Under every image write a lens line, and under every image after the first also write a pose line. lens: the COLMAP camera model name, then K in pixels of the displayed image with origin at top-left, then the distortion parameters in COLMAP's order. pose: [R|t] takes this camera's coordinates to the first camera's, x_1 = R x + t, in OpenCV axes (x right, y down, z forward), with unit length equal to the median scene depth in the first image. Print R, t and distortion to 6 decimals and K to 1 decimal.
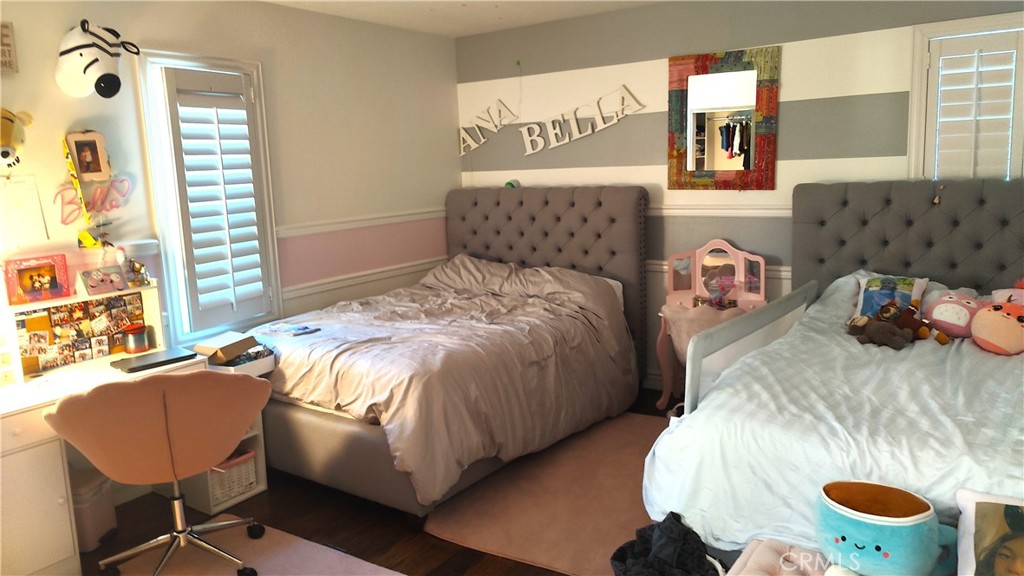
lens RADIAL K [[713.8, 0, 510.5], [0, 713.8, 286.1], [0, 0, 1]] dist [0.022761, -0.006064]
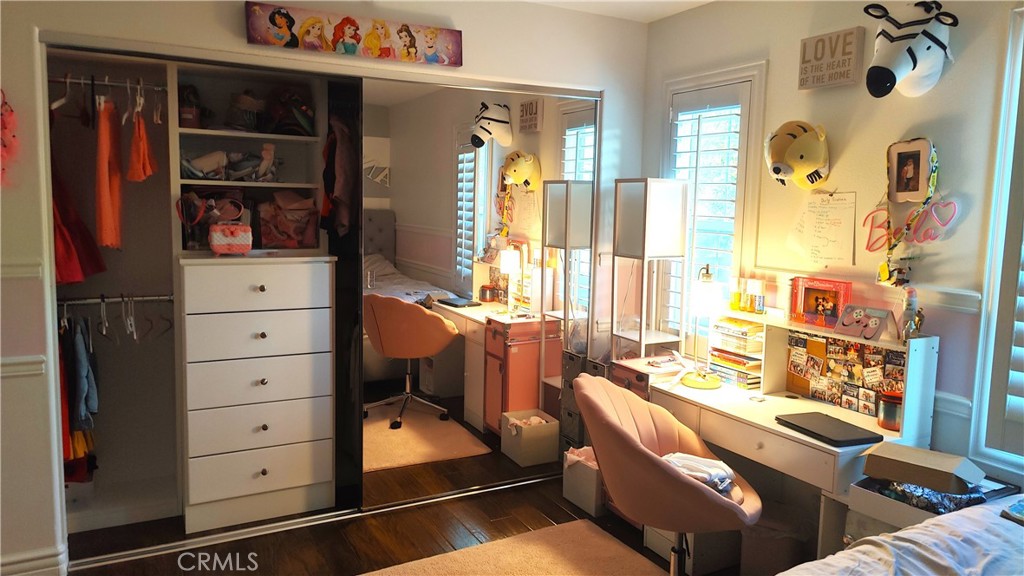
lens RADIAL K [[713.8, 0, 511.3], [0, 713.8, 282.0], [0, 0, 1]] dist [0.022761, -0.006064]
pose [[-0.455766, 0.125440, -0.881216, 0.326798], [-0.159489, 0.962489, 0.219497, -0.166226], [0.875694, 0.240583, -0.418664, 0.974176]]
